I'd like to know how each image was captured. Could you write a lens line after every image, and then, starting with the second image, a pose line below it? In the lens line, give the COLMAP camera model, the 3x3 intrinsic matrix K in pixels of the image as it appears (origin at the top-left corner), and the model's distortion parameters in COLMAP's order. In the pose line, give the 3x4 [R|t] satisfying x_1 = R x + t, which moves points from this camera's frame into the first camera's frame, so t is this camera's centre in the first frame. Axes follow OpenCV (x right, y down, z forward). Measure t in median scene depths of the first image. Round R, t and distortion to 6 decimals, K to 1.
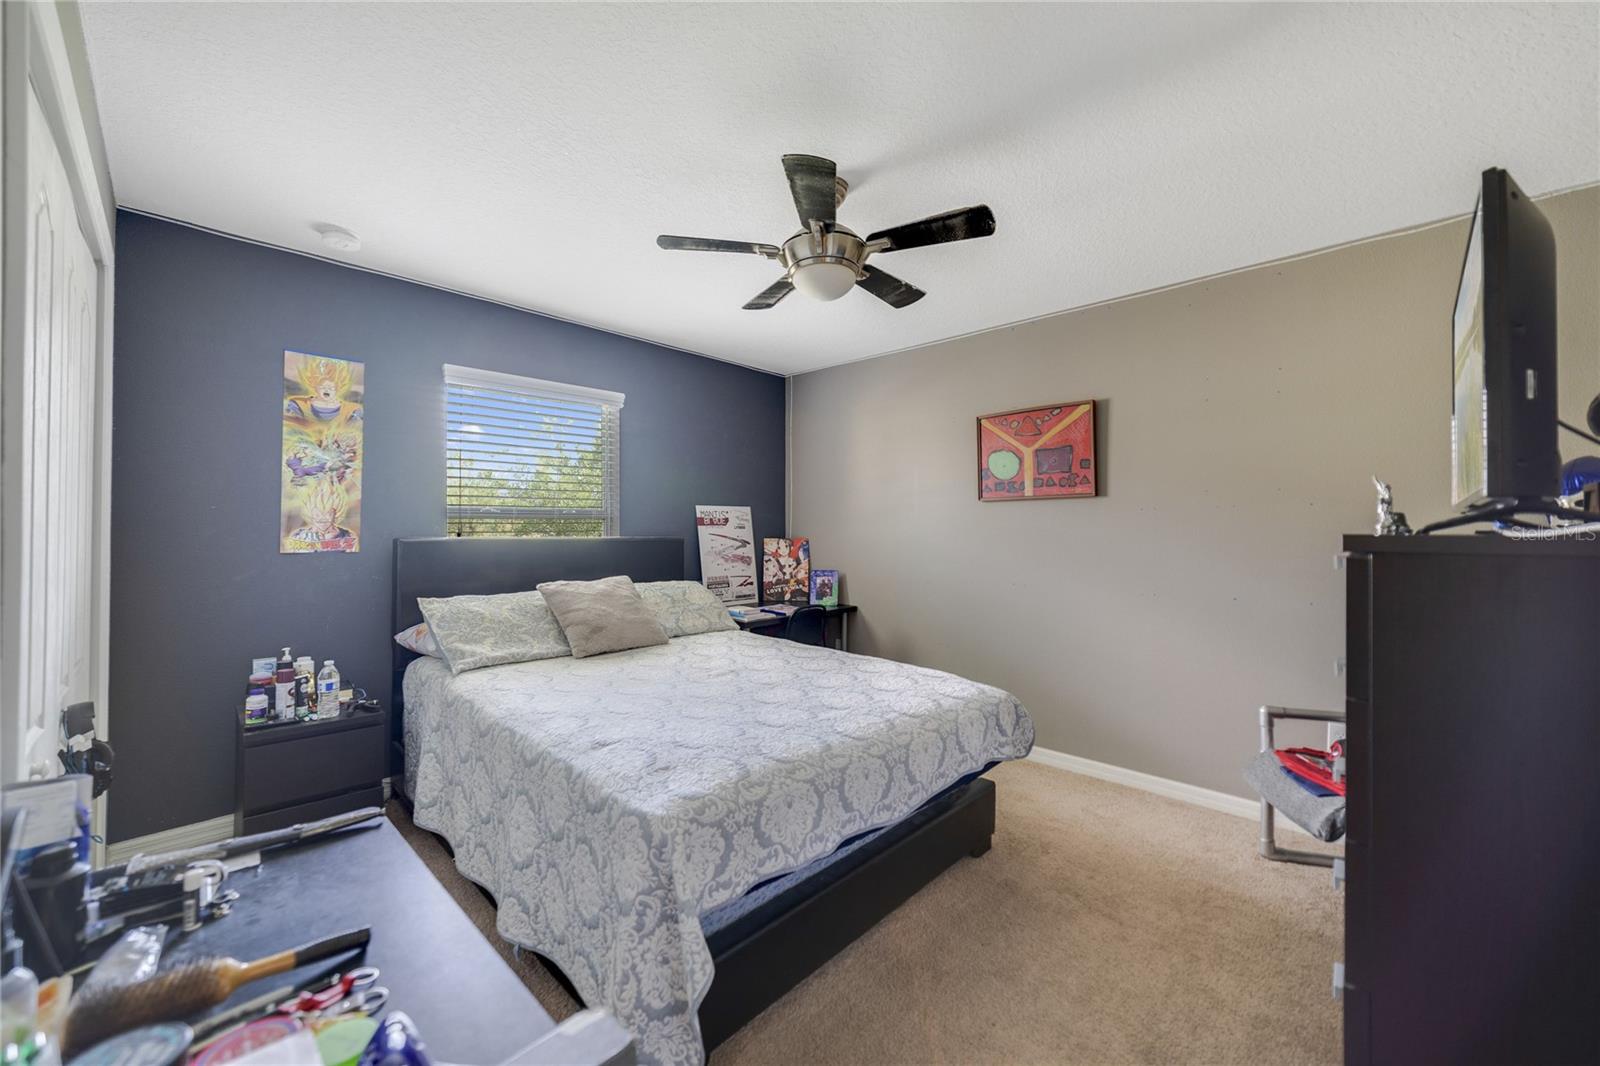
lens RADIAL K [[617.9, 0, 778.3], [0, 617.9, 523.0], [0, 0, 1]] dist [-0.014725, 0.005030]
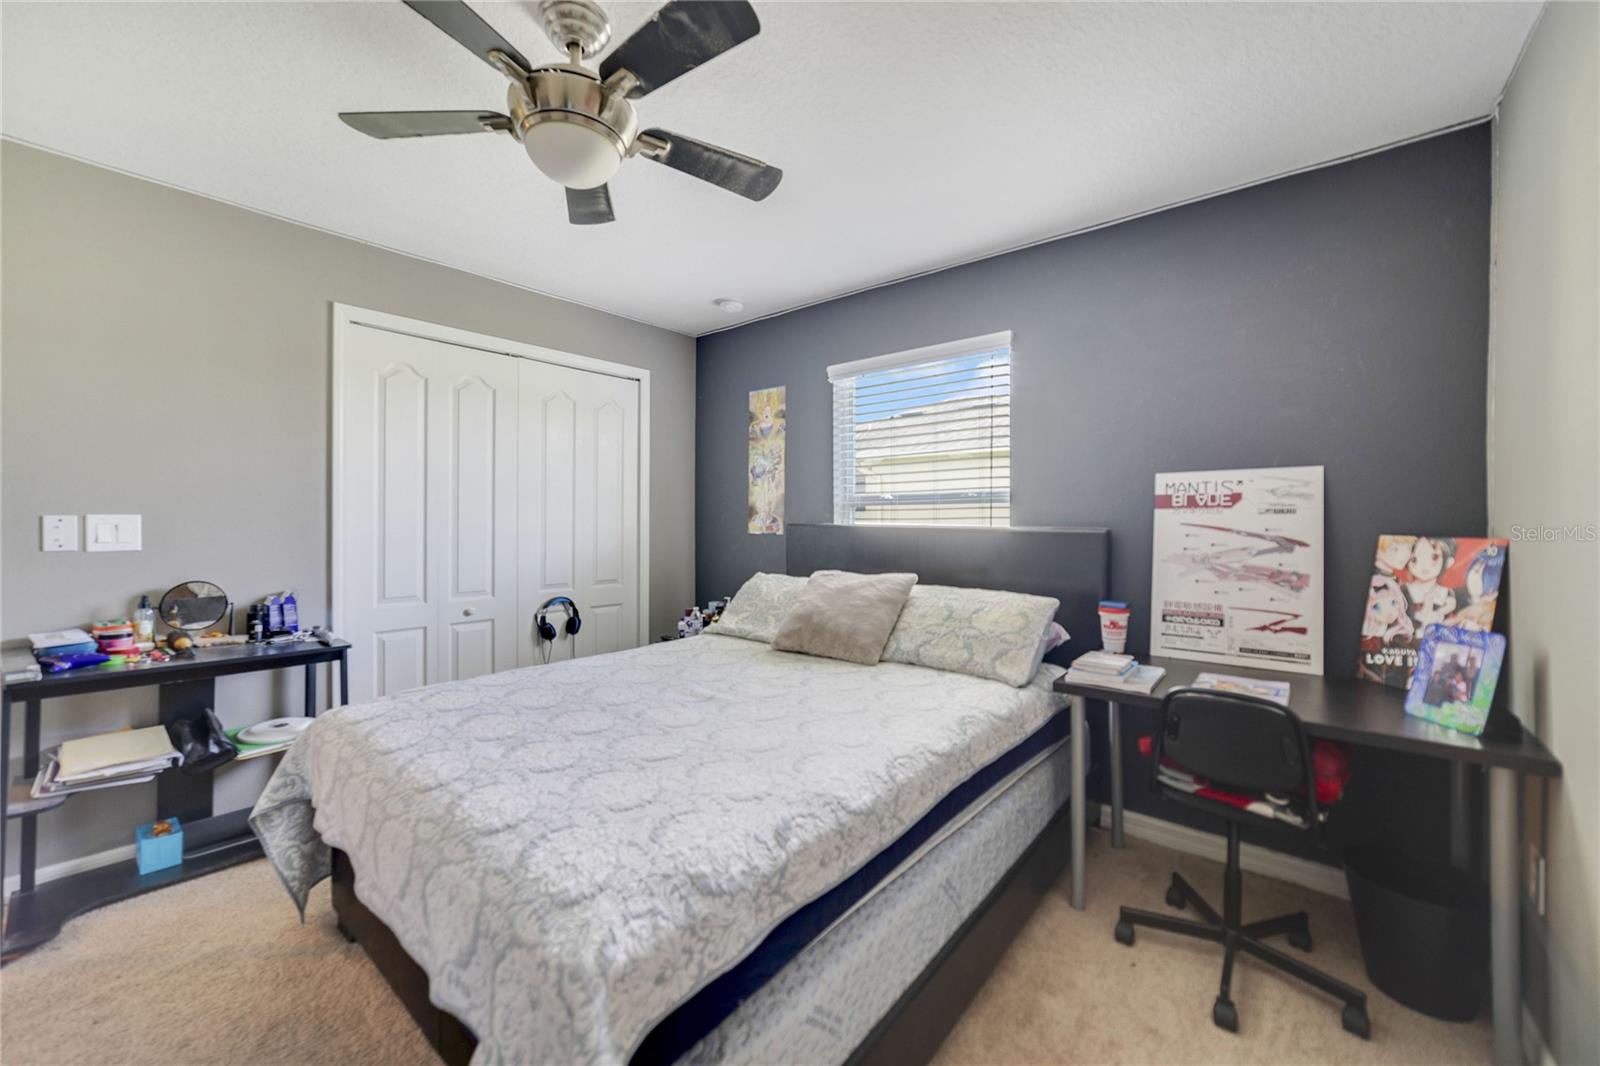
lens RADIAL K [[617.9, 0, 778.3], [0, 617.9, 523.0], [0, 0, 1]] dist [-0.014725, 0.005030]
pose [[0.083191, 0.003605, -0.996527, 0.407550], [0.008022, 0.999959, 0.004287, 0.011808], [0.996501, -0.008351, 0.083158, 0.600154]]
